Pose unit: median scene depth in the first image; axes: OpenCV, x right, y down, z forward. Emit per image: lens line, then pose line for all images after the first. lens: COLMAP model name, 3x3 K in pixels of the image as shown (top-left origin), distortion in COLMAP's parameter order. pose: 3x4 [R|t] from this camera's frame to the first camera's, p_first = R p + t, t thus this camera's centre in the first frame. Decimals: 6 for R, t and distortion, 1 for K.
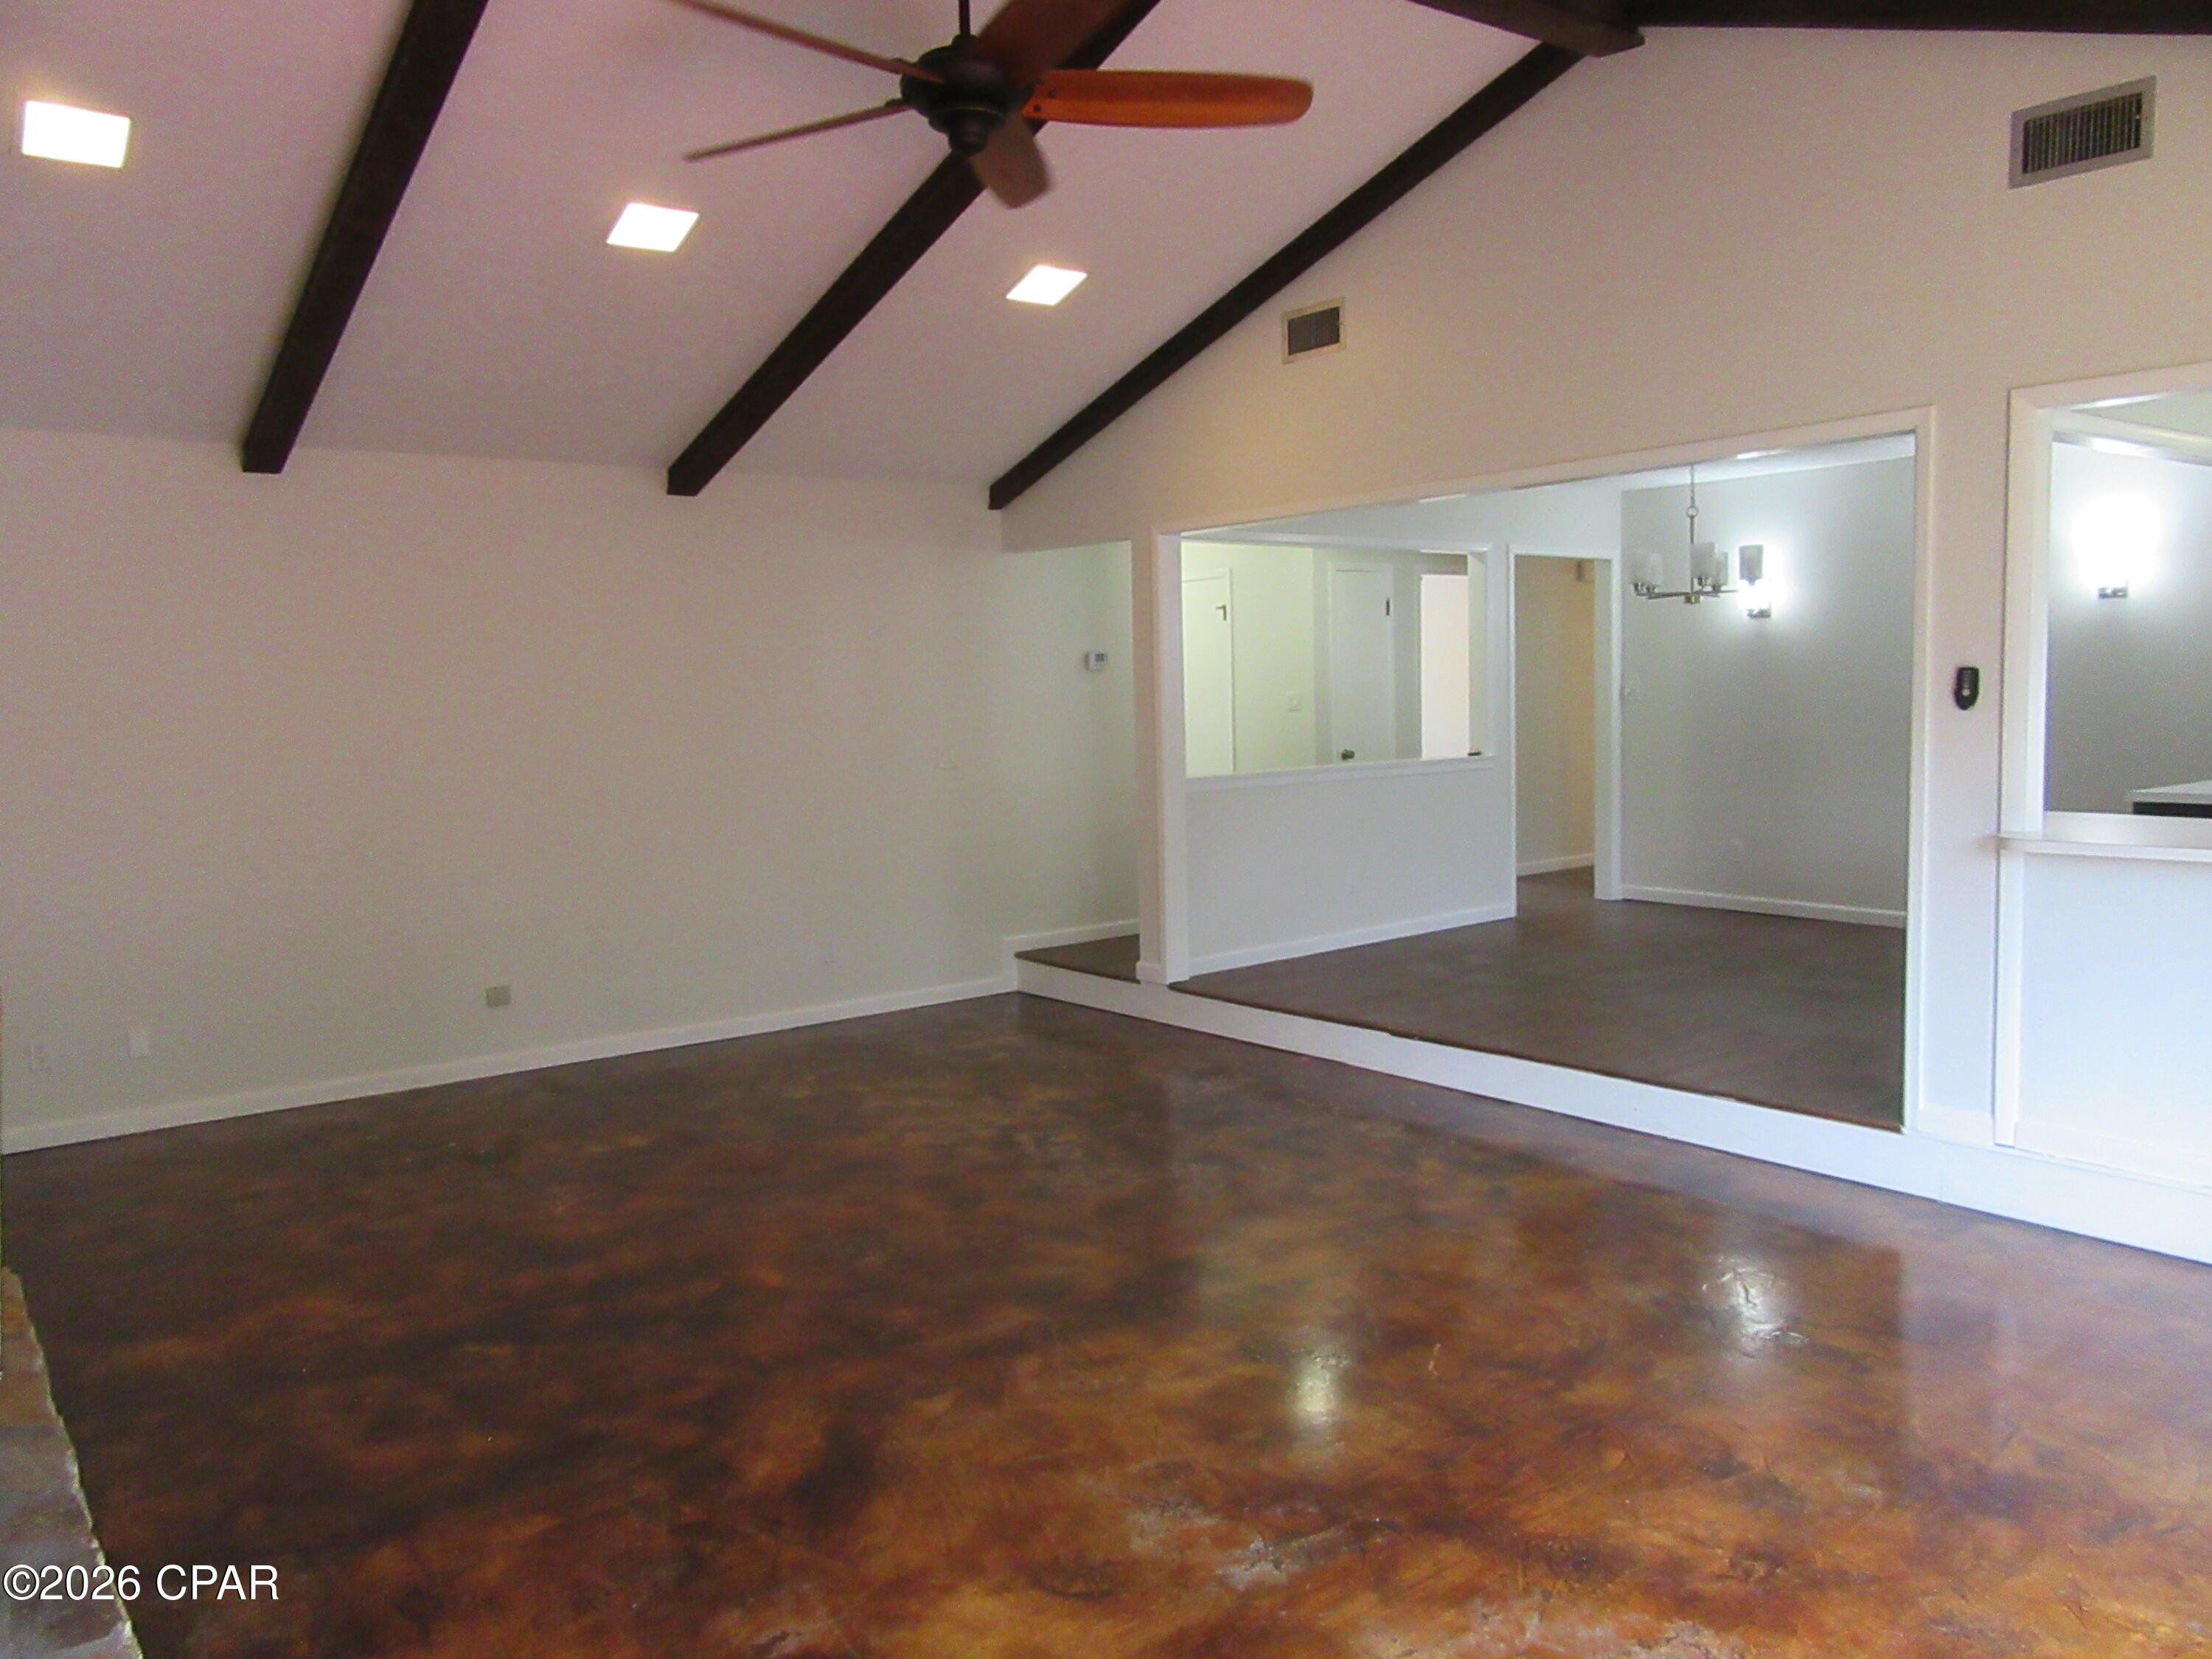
lens RADIAL K [[1642.2, 0, 1101.9], [0, 1642.2, 828.9], [0, 0, 1]] dist [-0.009865, 0.008531]
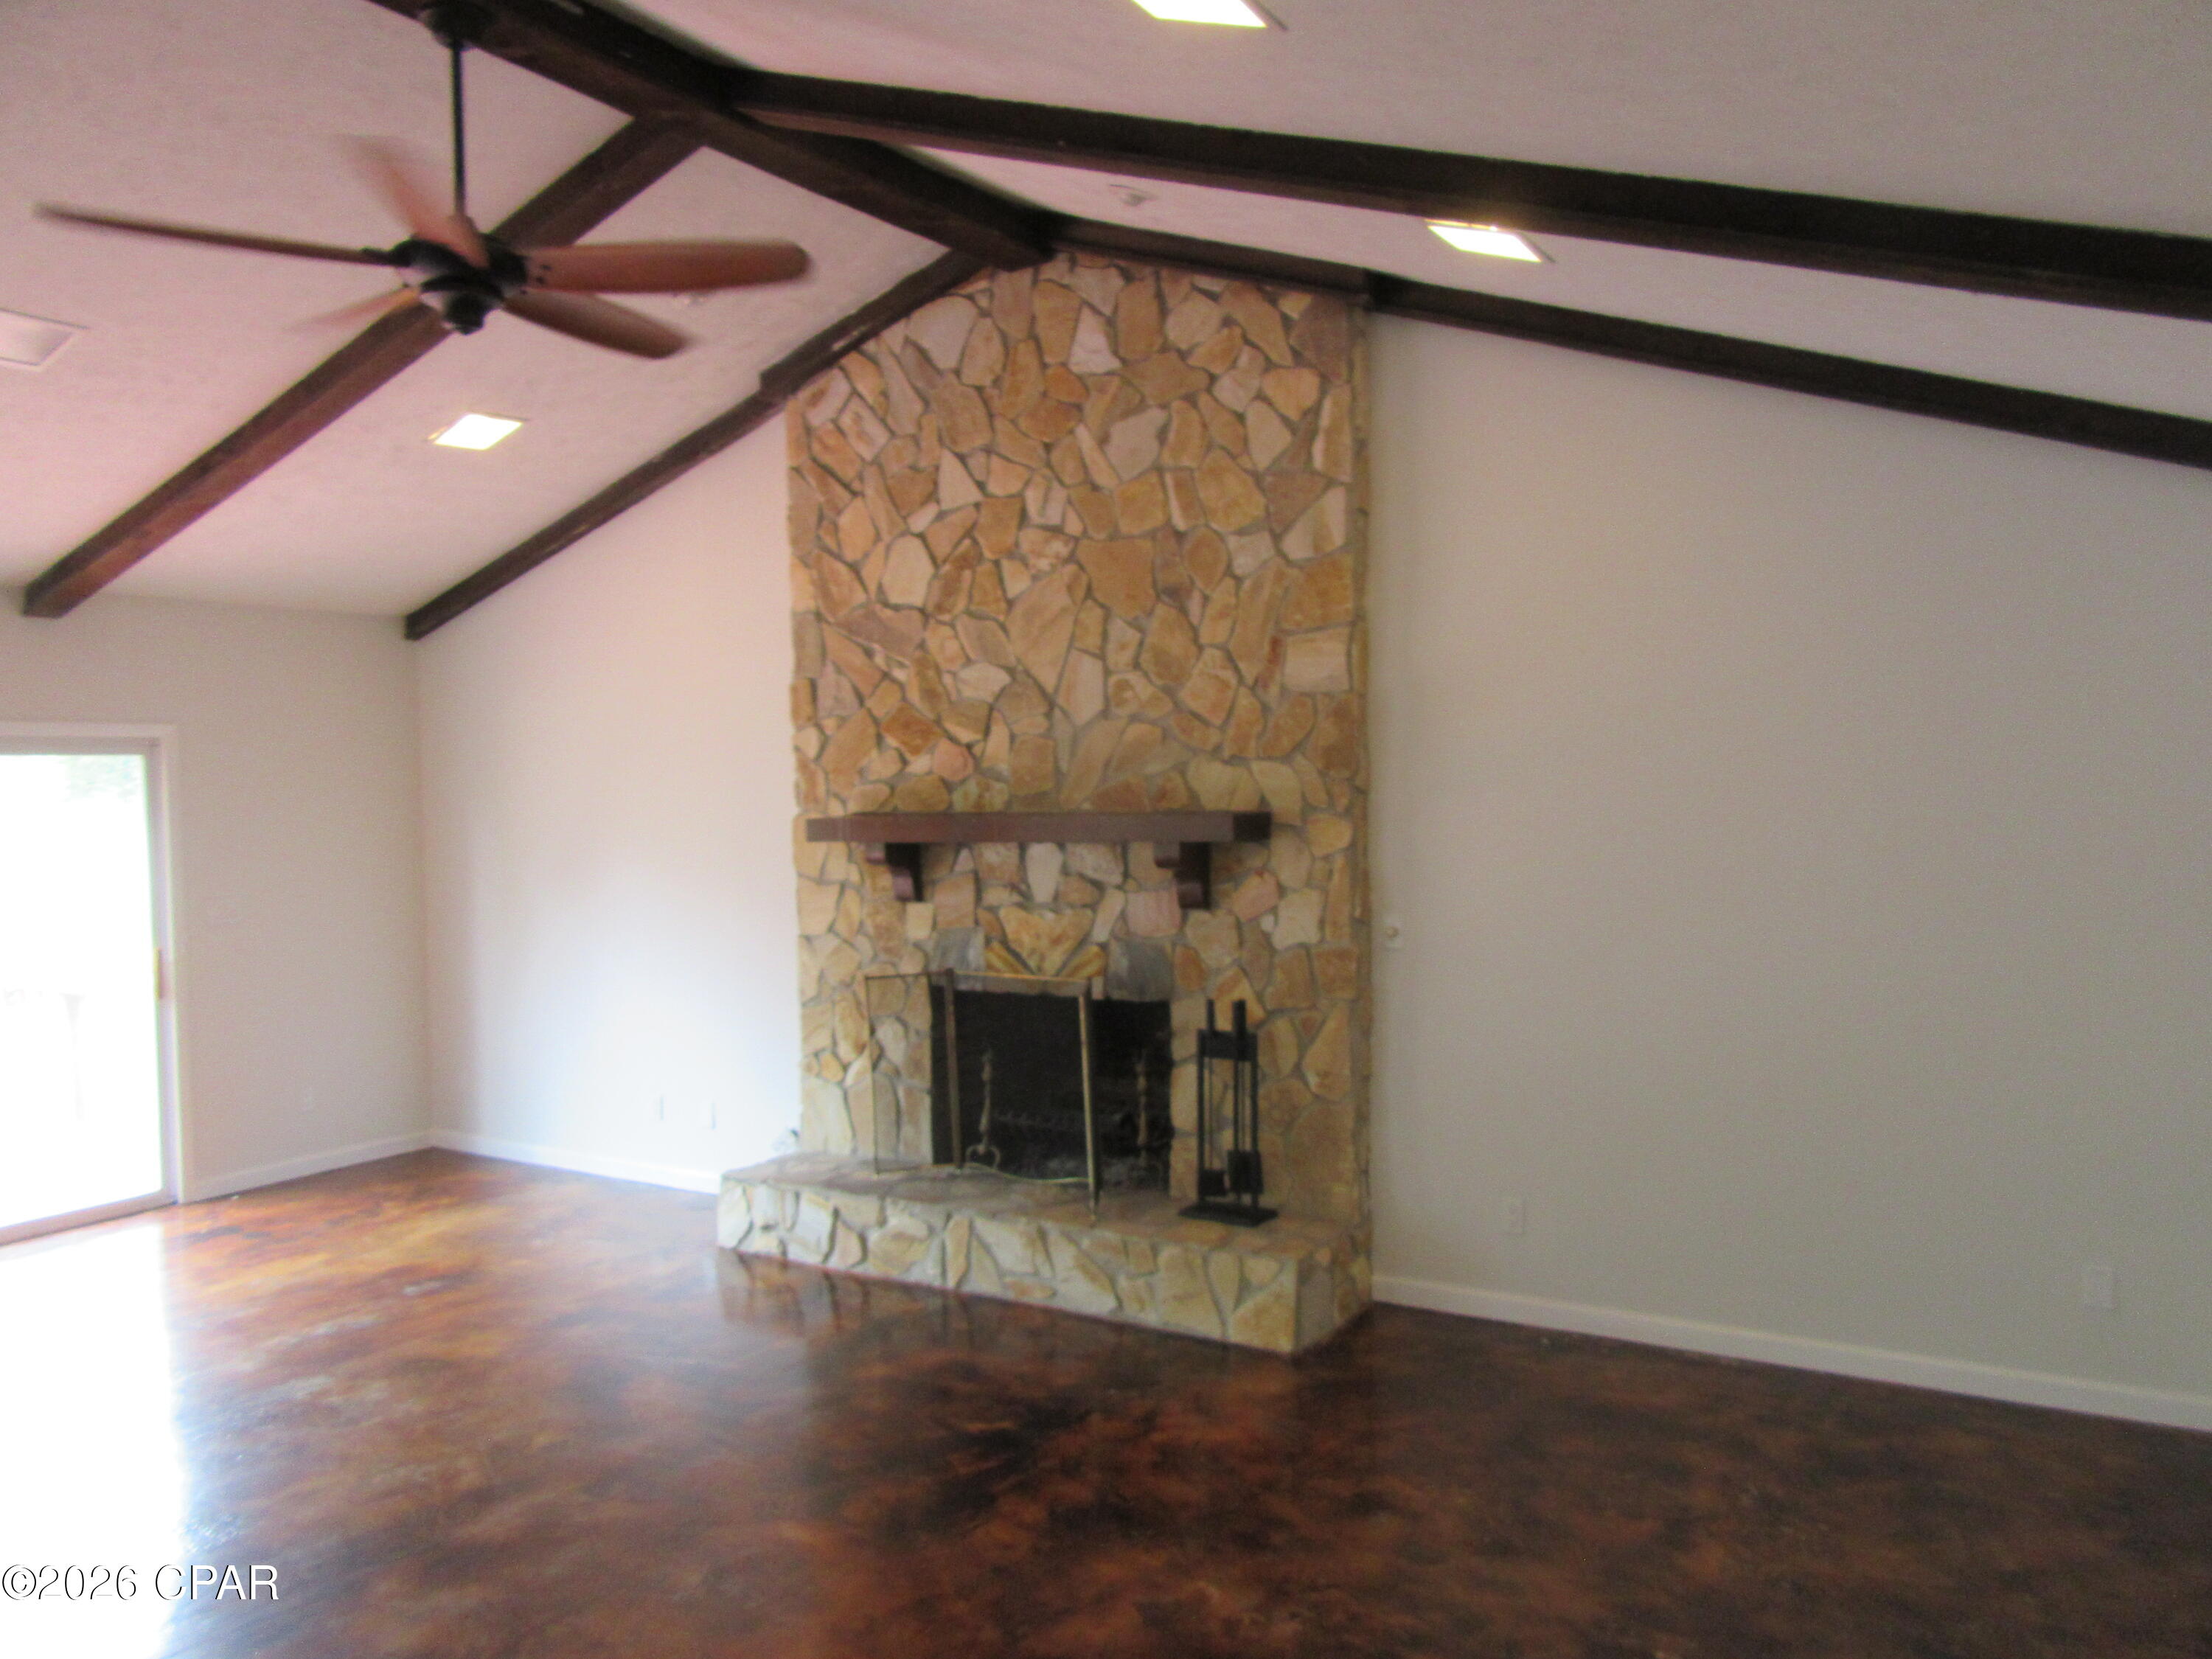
lens RADIAL K [[1629.8, 0, 1096.8], [0, 1629.8, 832.1], [0, 0, 1]] dist [-0.013607, 0.010022]
pose [[-0.933370, 0.054615, -0.354737, -0.052766], [0.008856, 0.991558, 0.129358, -0.166519], [0.358807, 0.117597, -0.925974, 1.470435]]
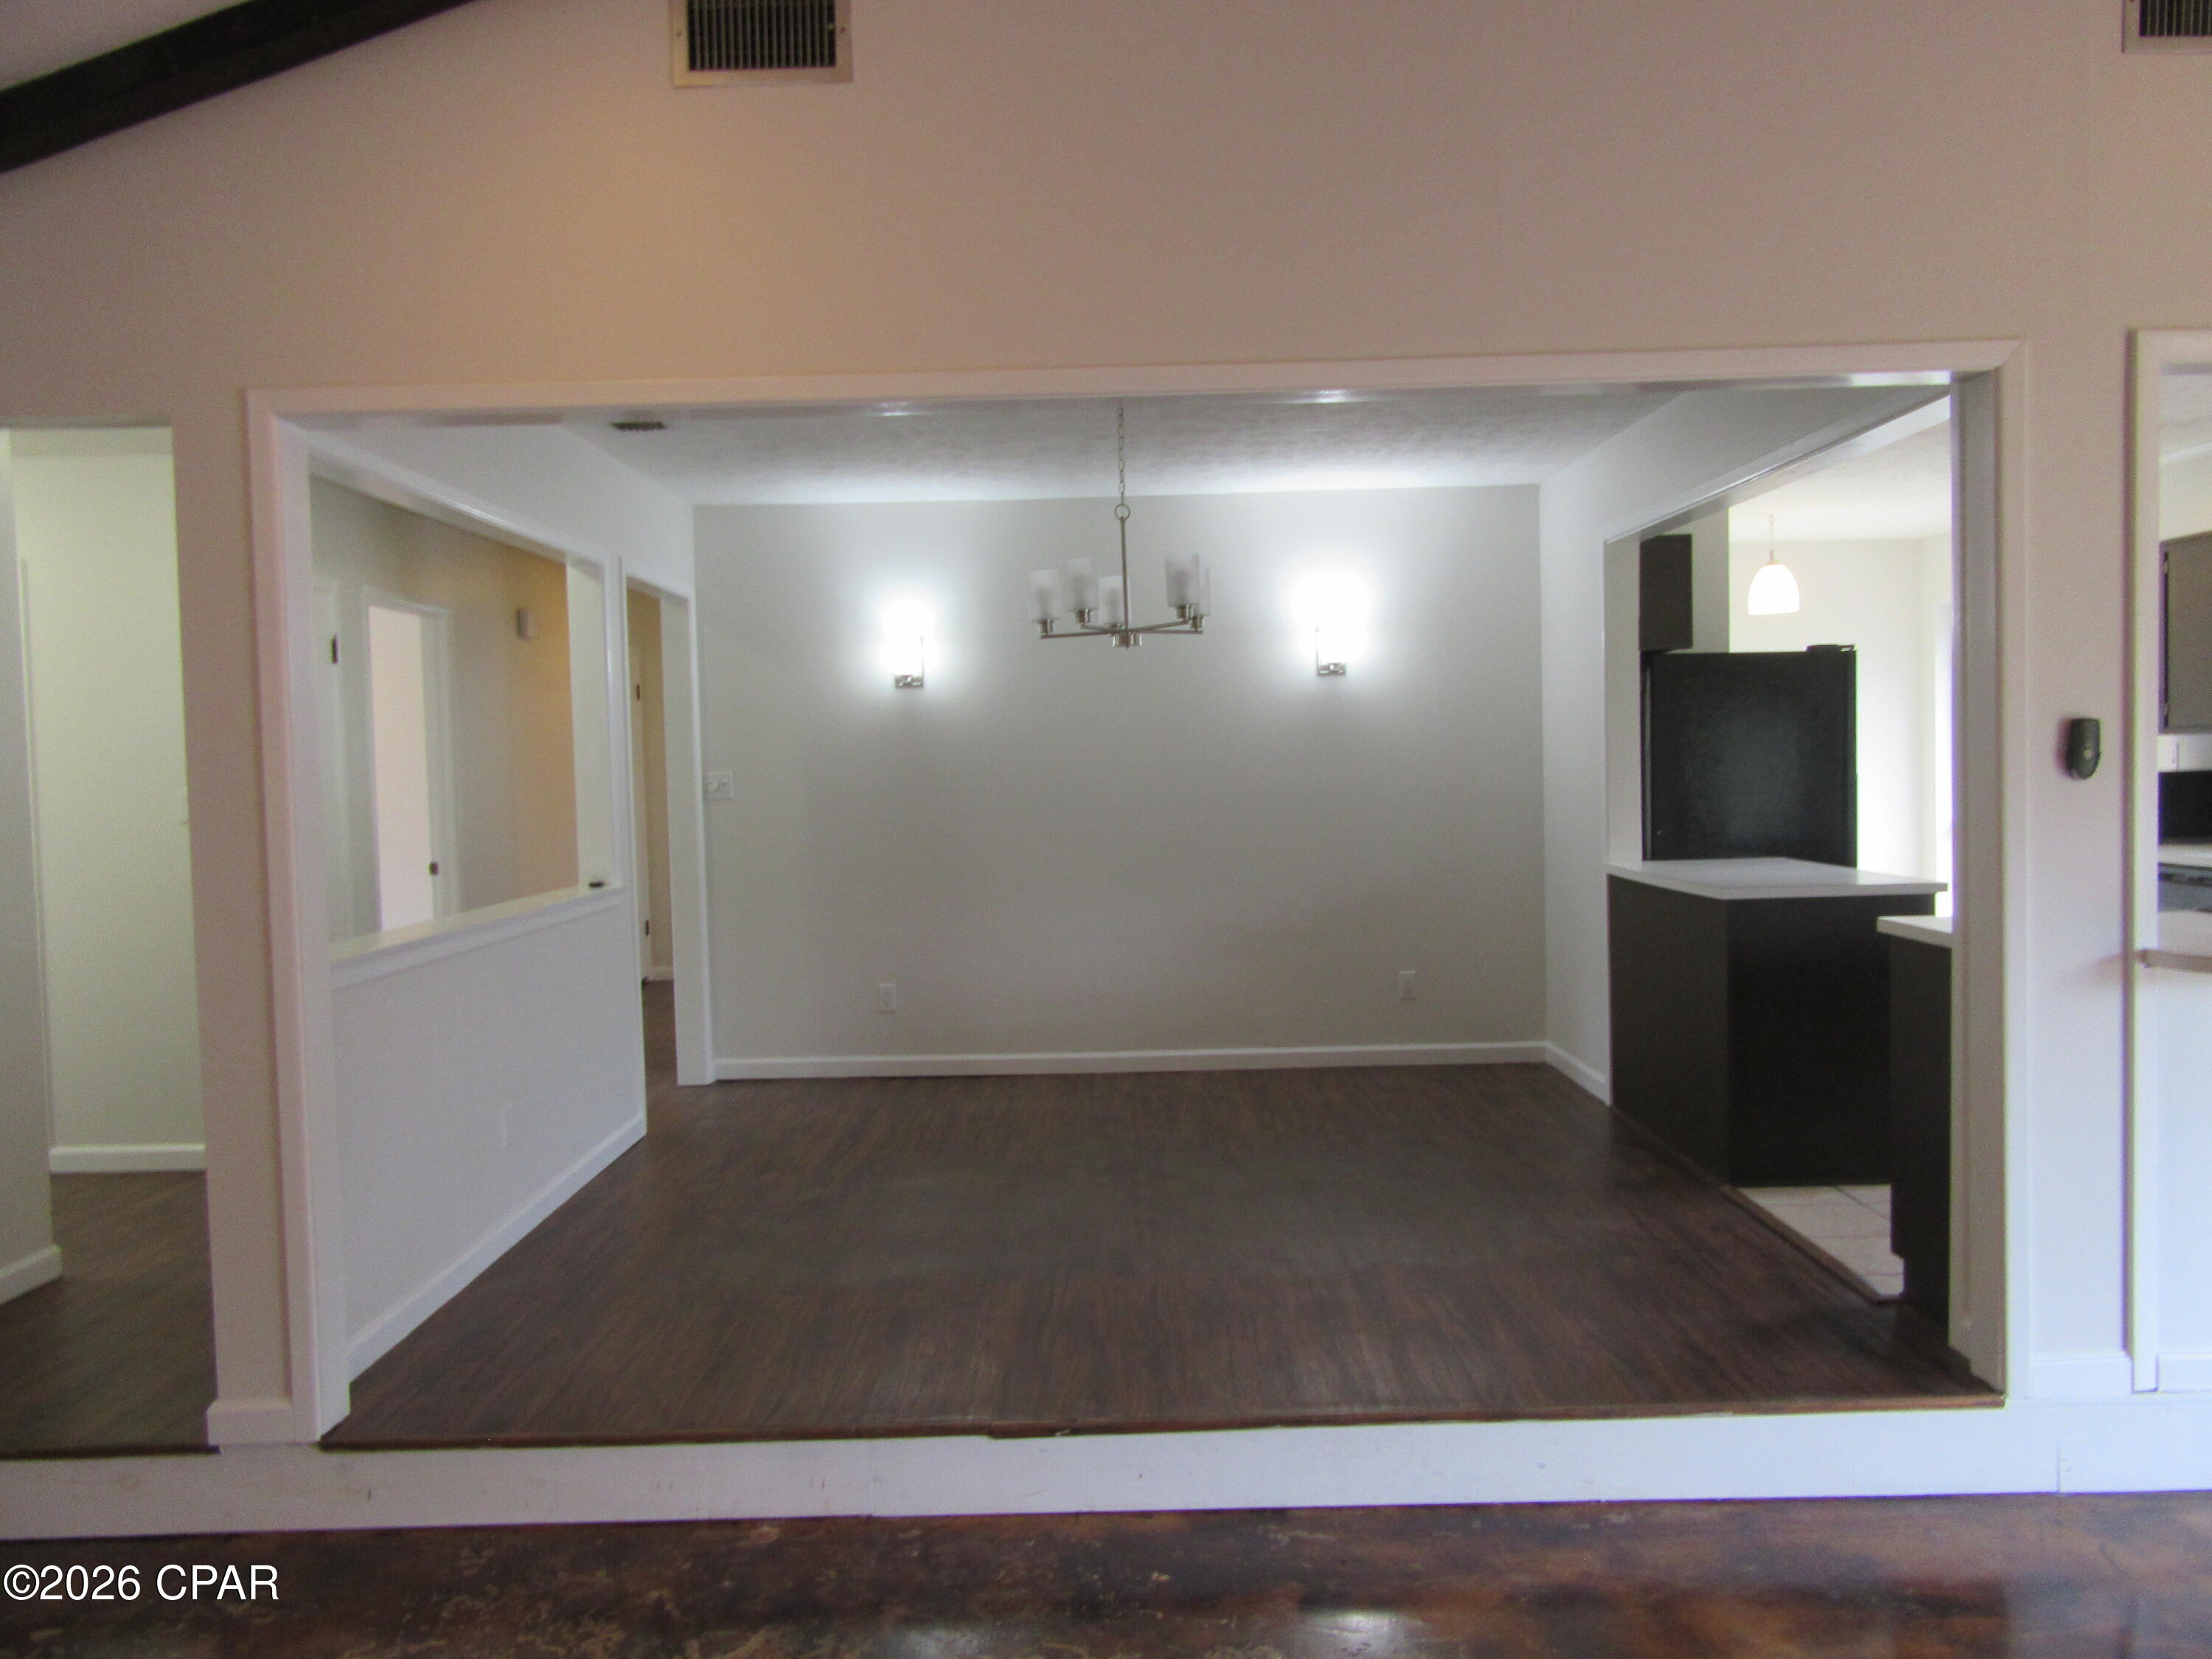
lens RADIAL K [[1642.2, 0, 1101.9], [0, 1642.2, 828.9], [0, 0, 1]] dist [-0.009865, 0.008531]
pose [[0.612040, -0.021500, 0.790534, -0.238918], [0.077234, 0.996477, -0.032695, -0.051470], [-0.787046, 0.081067, 0.611544, 0.764439]]
